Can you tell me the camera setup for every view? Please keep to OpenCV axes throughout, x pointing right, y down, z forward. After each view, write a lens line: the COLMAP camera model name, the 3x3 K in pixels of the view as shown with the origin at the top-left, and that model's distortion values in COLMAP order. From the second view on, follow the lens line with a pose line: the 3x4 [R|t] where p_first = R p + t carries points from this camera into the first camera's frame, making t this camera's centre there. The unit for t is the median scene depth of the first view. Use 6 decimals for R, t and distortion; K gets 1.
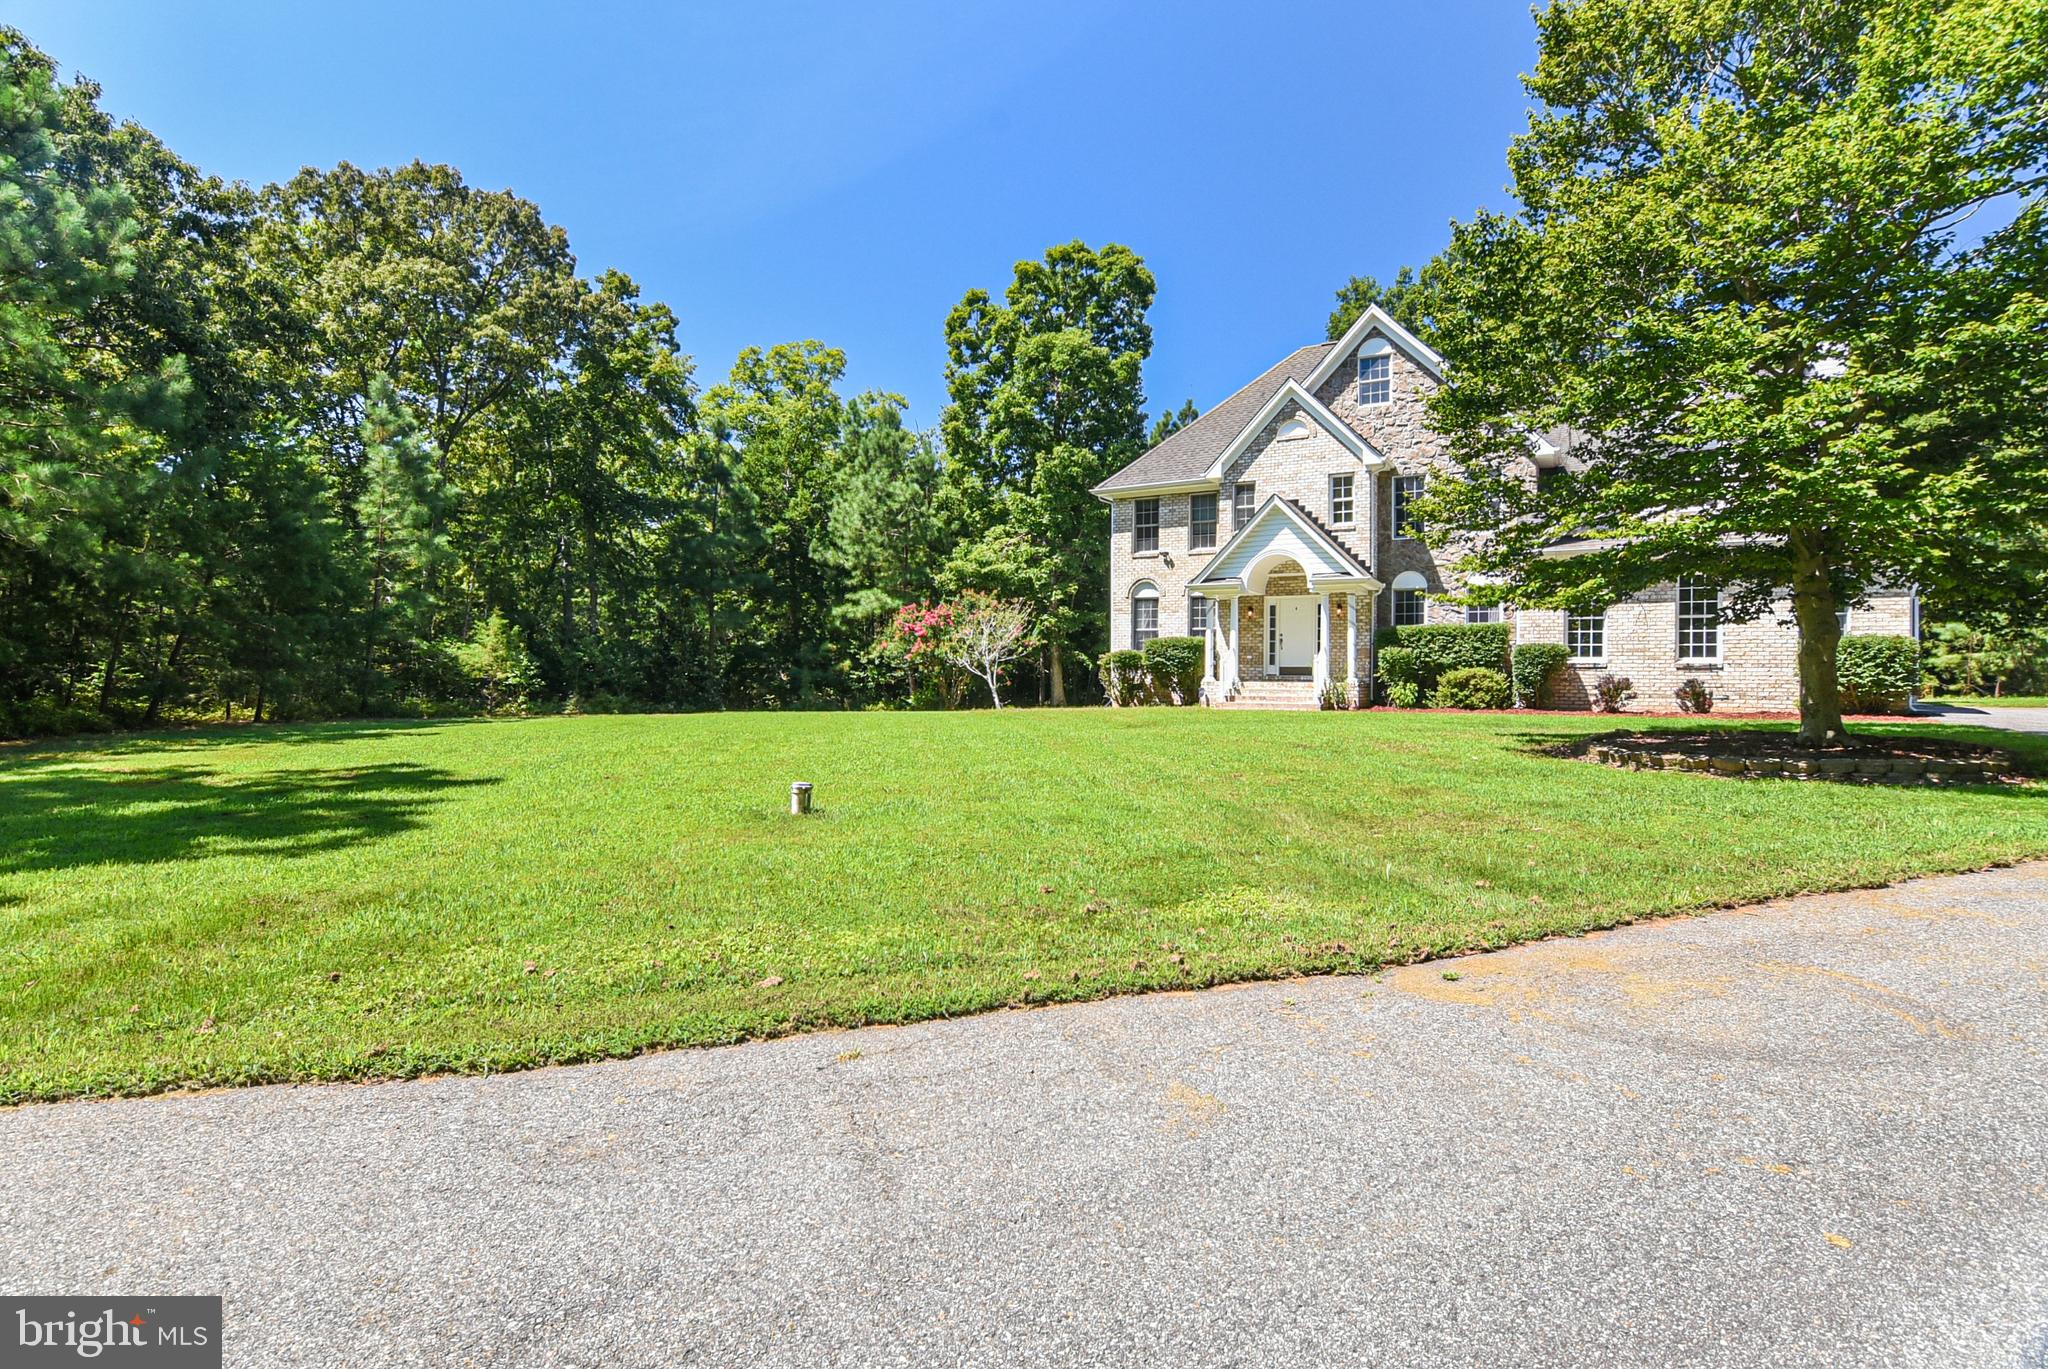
lens RADIAL K [[1027.8, 0, 1019.3], [0, 1027.8, 670.4], [0, 0, 1]] dist [-0.003287, -0.000279]
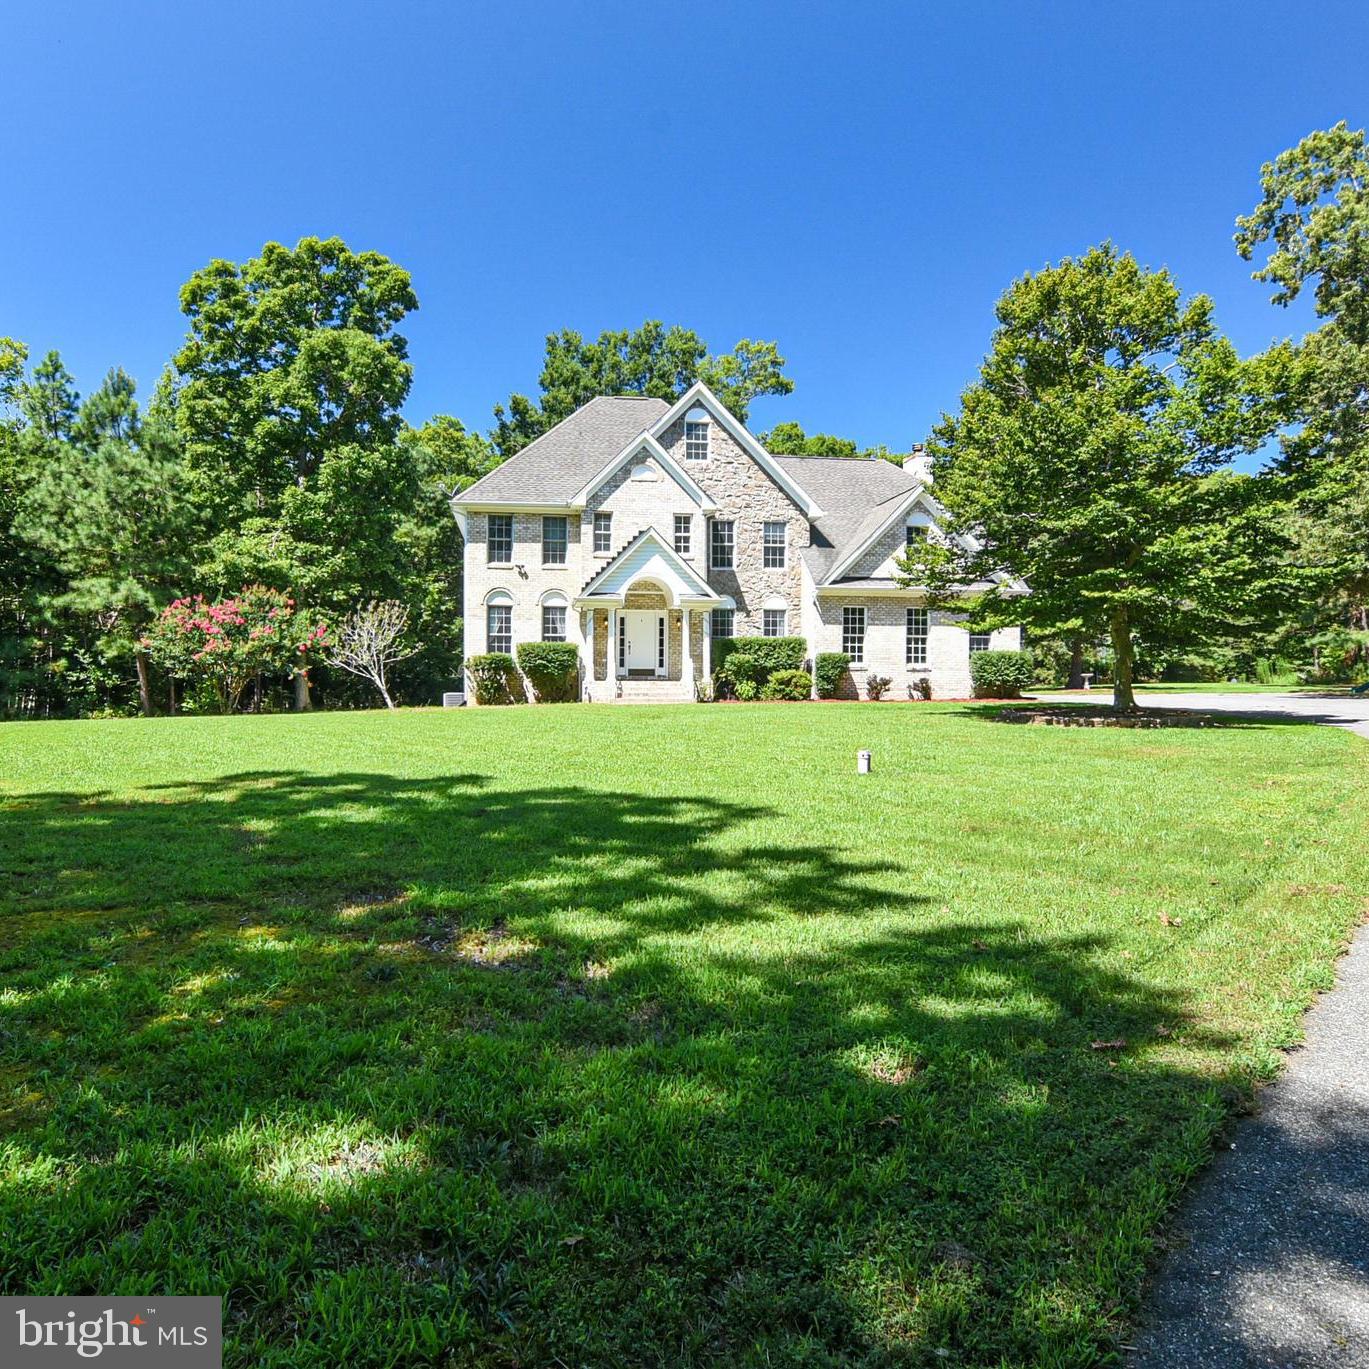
lens RADIAL K [[1025.1, 0, 684.5], [0, 1025.1, 684.5], [0, 0, 1]] dist [-0.022244, -0.002312]
pose [[0.775659, -0.006417, 0.631120, -0.459744], [-0.000869, 0.999937, 0.011235, 0.001434], [-0.631152, -0.009263, 0.775604, 0.032975]]
